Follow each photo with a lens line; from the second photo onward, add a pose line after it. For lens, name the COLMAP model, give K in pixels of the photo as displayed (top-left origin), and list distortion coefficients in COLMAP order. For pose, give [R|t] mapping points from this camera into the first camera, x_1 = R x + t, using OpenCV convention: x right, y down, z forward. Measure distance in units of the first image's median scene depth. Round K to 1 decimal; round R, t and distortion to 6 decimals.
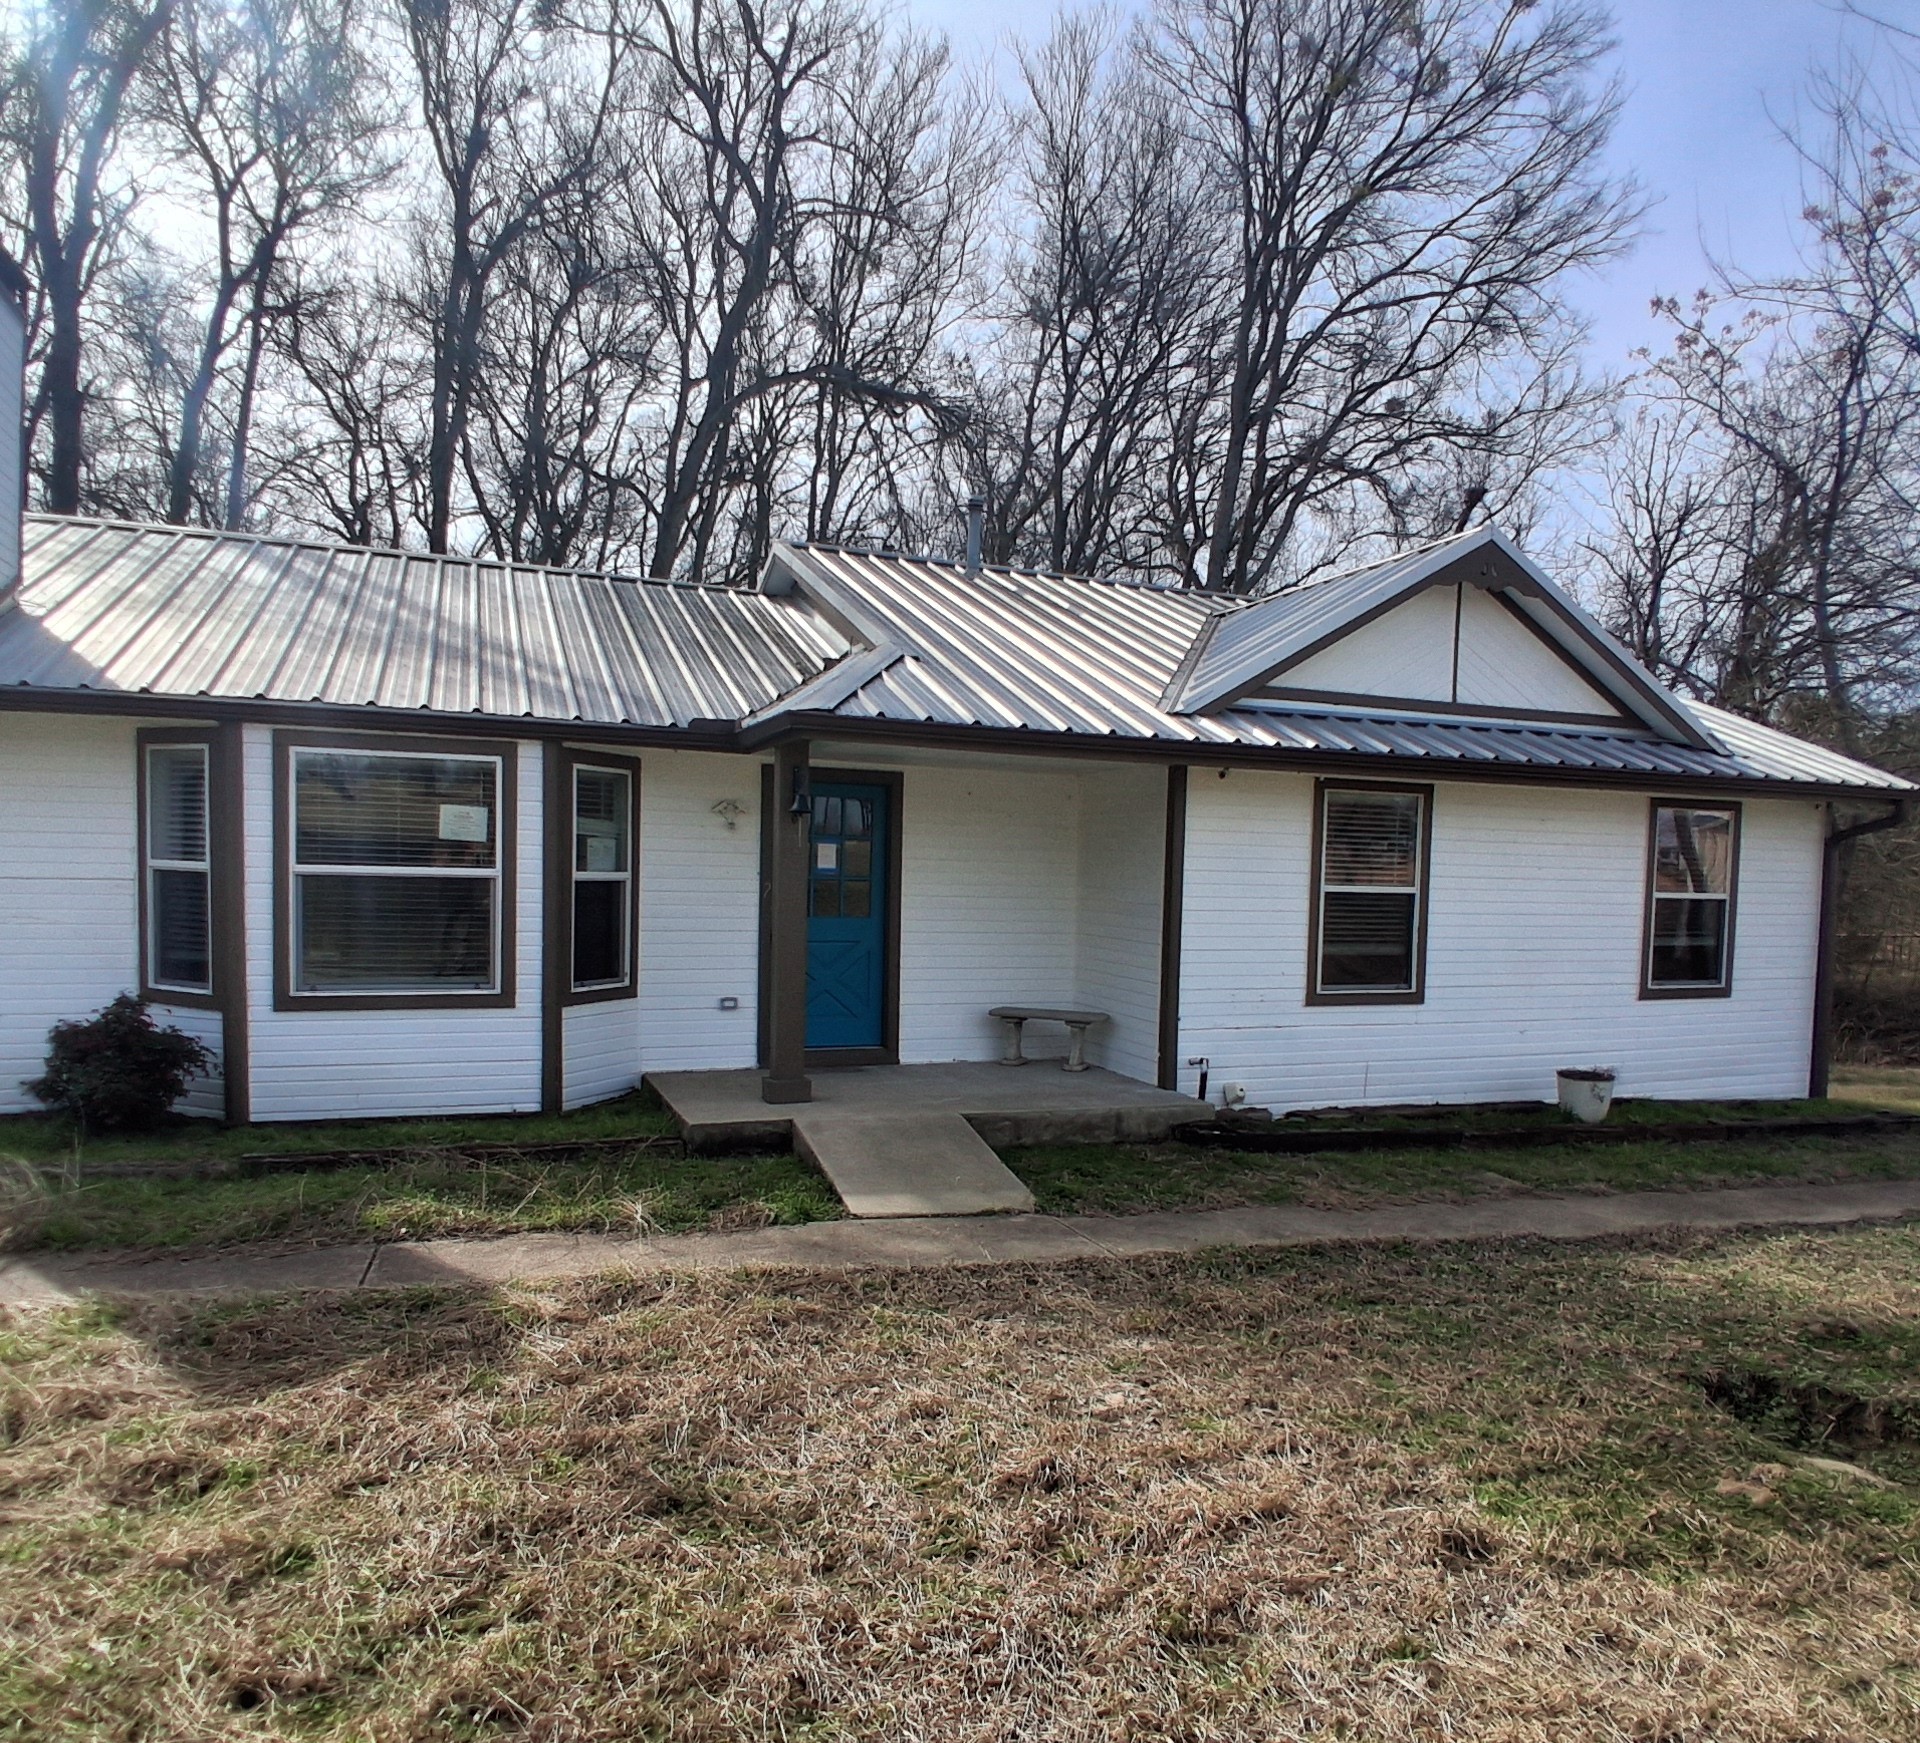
lens RADIAL K [[1283.1, 0, 971.0], [0, 1283.1, 950.7], [0, 0, 1]] dist [0.025628, -0.064635]
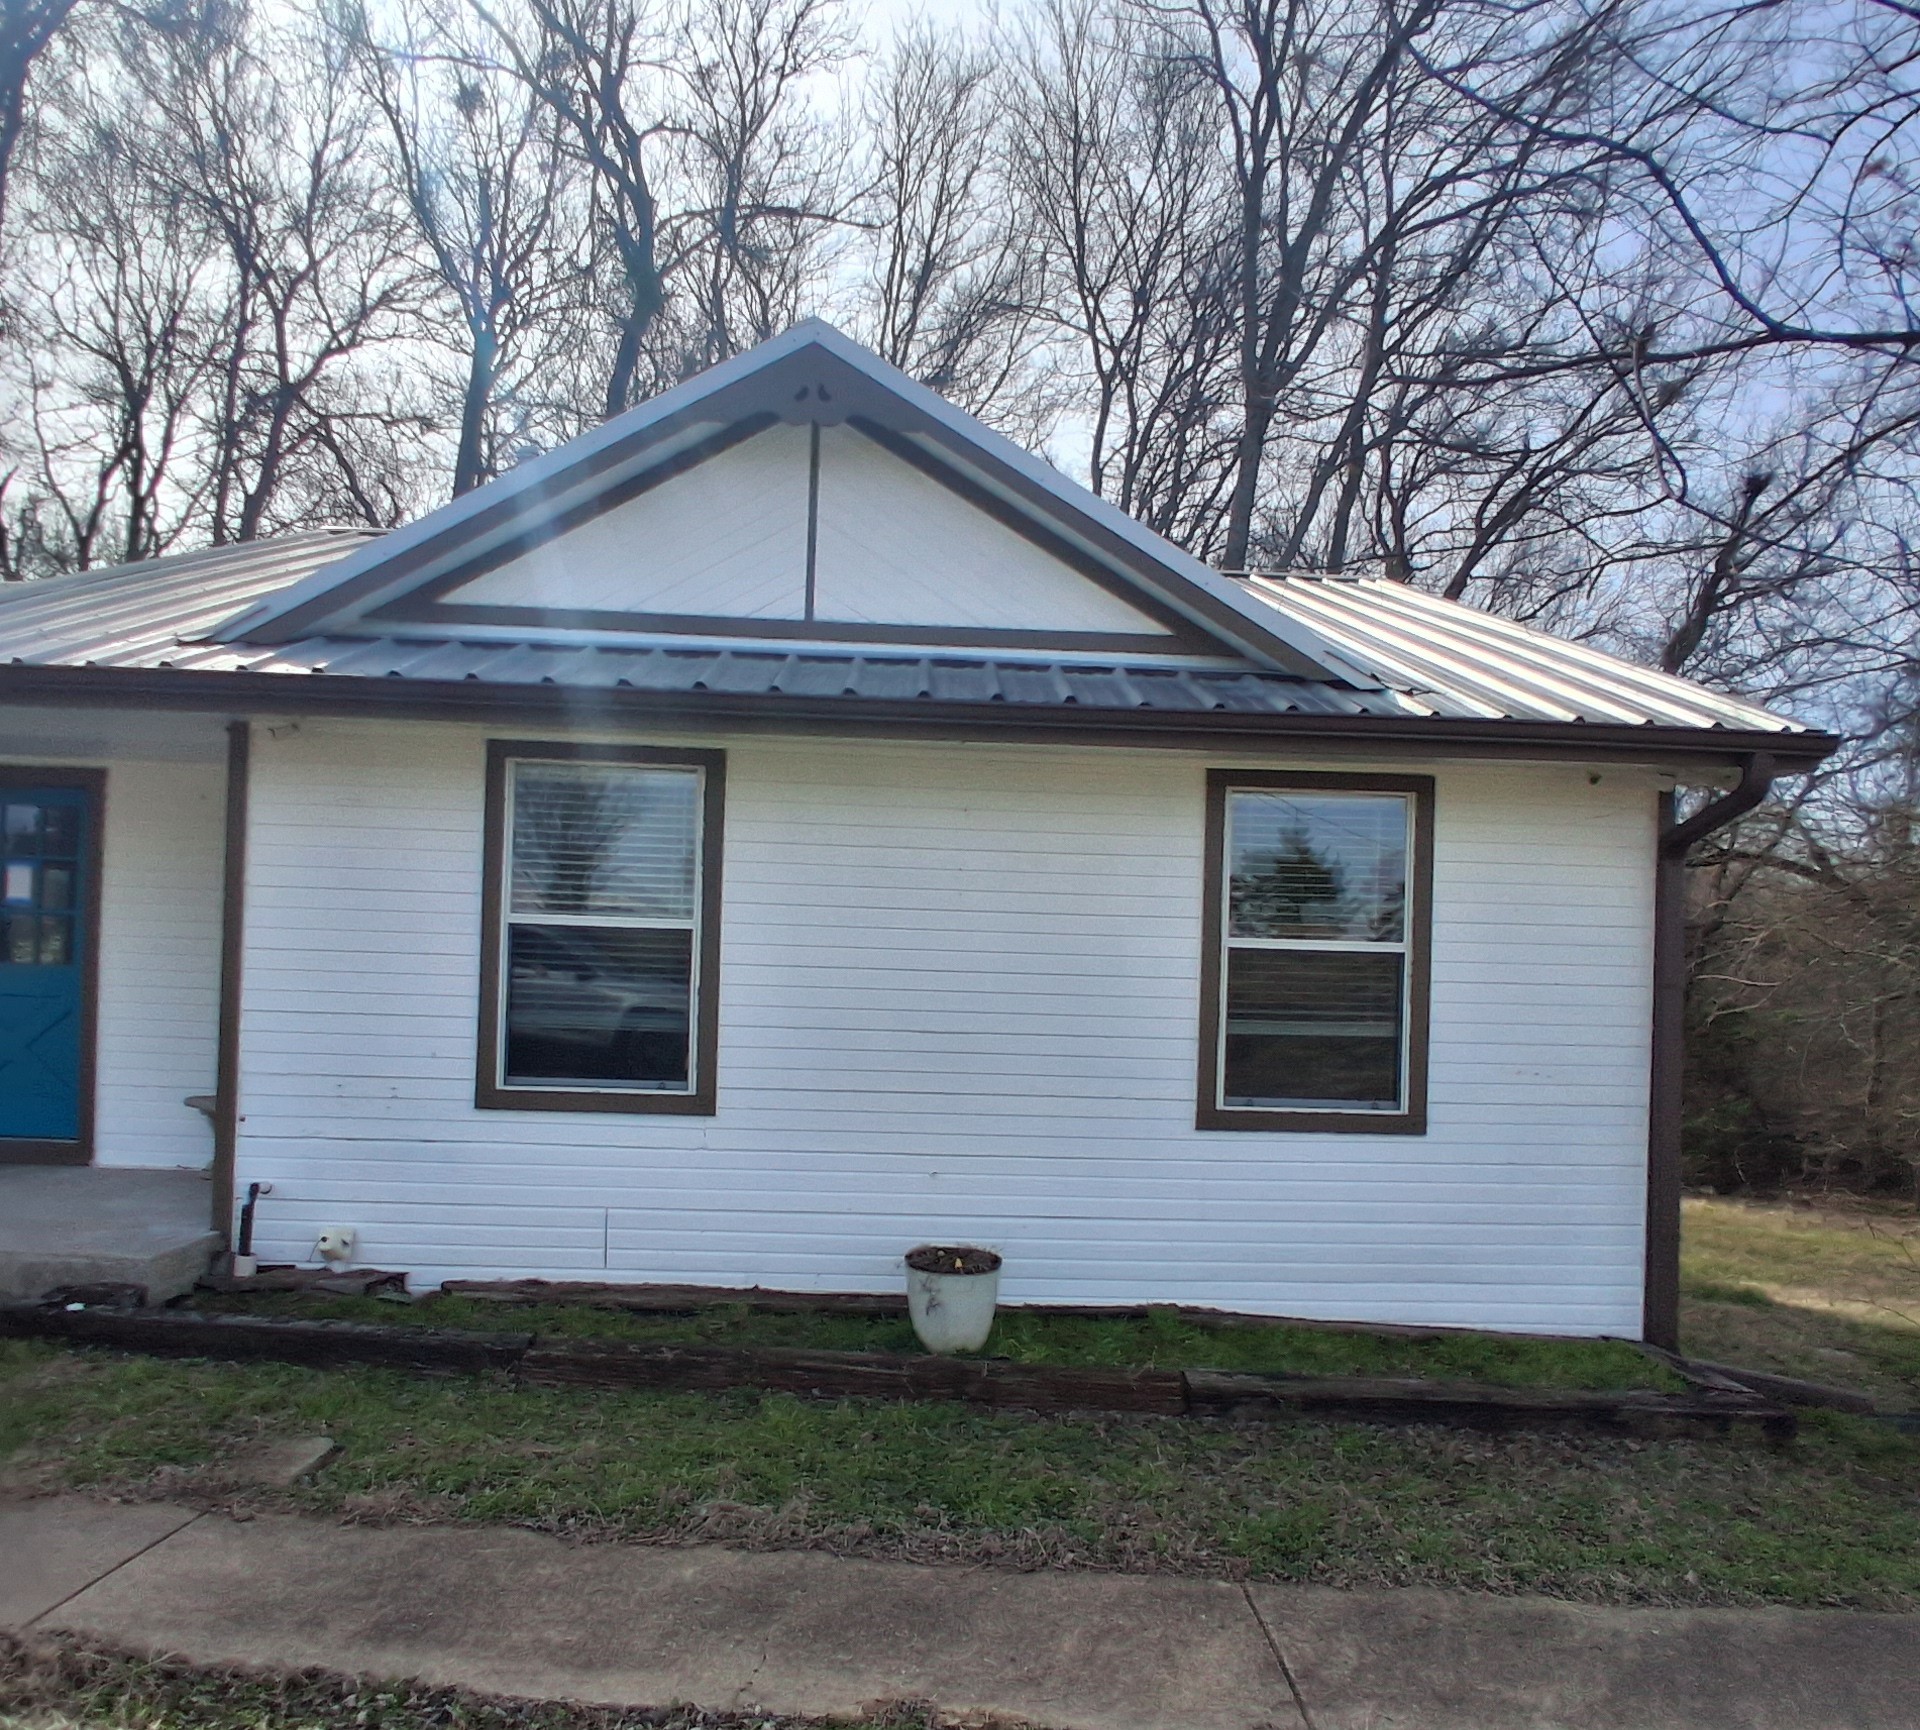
lens RADIAL K [[1283.1, 0, 971.0], [0, 1283.1, 944.2], [0, 0, 1]] dist [0.025628, -0.064635]
pose [[0.942774, 0.001694, -0.333429, 0.649966], [-0.029794, 0.996415, -0.079181, 0.005671], [0.332099, 0.084584, 0.939444, 0.466530]]
